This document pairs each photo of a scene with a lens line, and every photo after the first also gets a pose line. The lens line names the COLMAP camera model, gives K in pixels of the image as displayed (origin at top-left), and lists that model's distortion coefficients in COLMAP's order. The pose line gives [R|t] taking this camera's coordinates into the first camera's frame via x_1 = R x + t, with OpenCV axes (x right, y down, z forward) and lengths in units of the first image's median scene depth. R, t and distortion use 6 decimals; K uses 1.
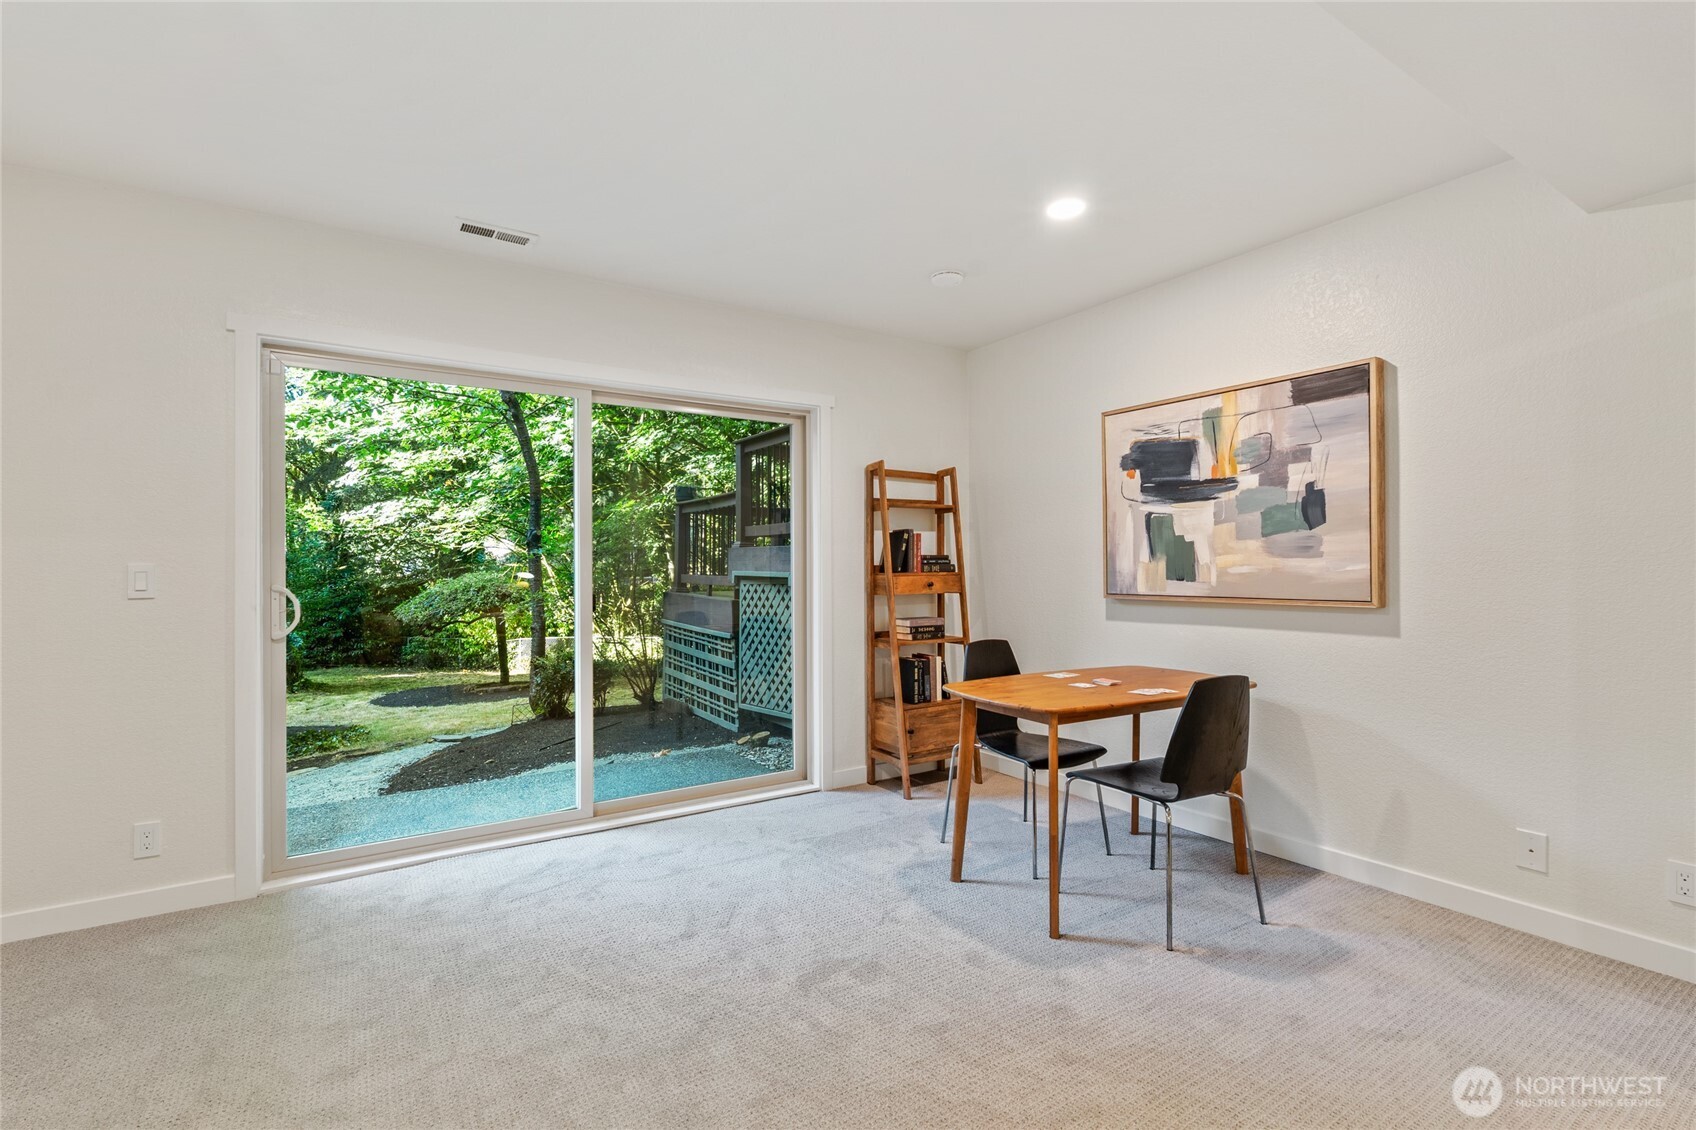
lens RADIAL K [[802.0, 0, 850.9], [0, 802.0, 563.9], [0, 0, 1]] dist [-0.005410, -0.000582]
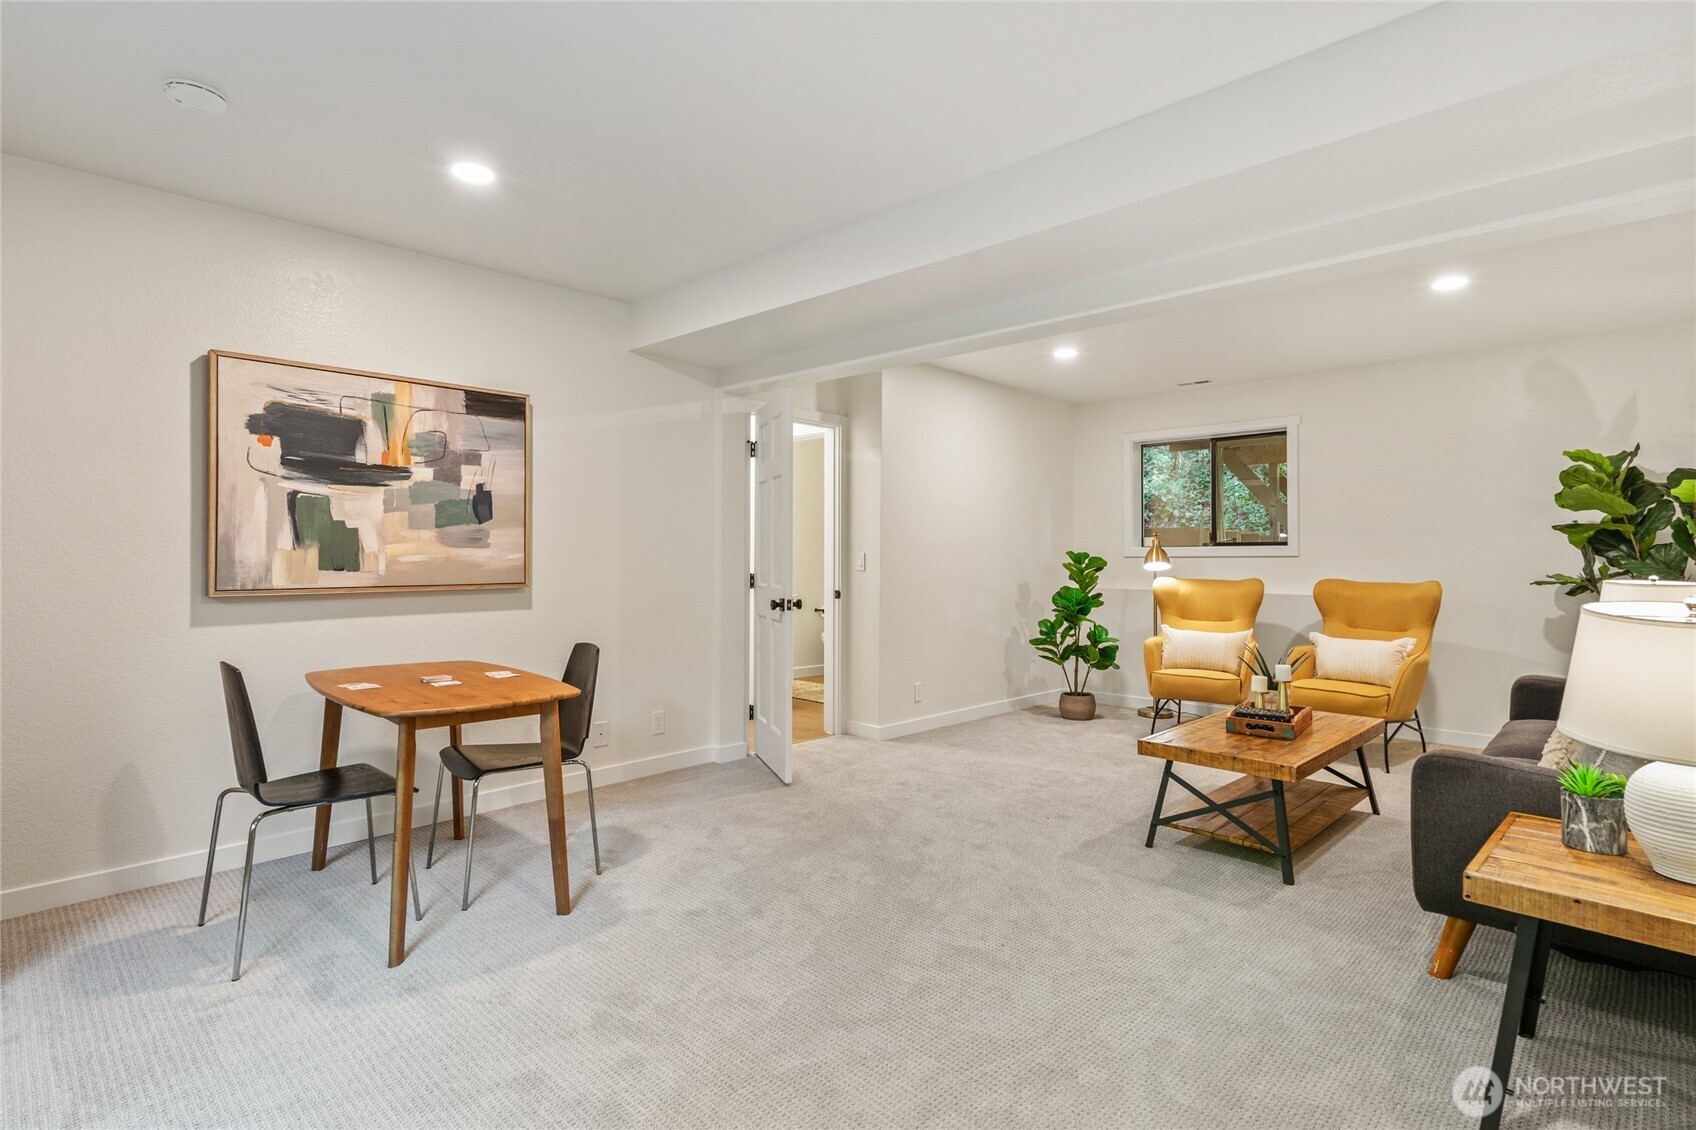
lens RADIAL K [[871.6, 0, 849.8], [0, 871.6, 559.9], [0, 0, 1]] dist [-0.001600, 0.000616]
pose [[-0.262726, -0.002583, 0.964867, -0.741402], [-0.005004, 0.999987, 0.001314, 0.004907], [-0.964858, -0.004483, -0.262735, 0.753448]]
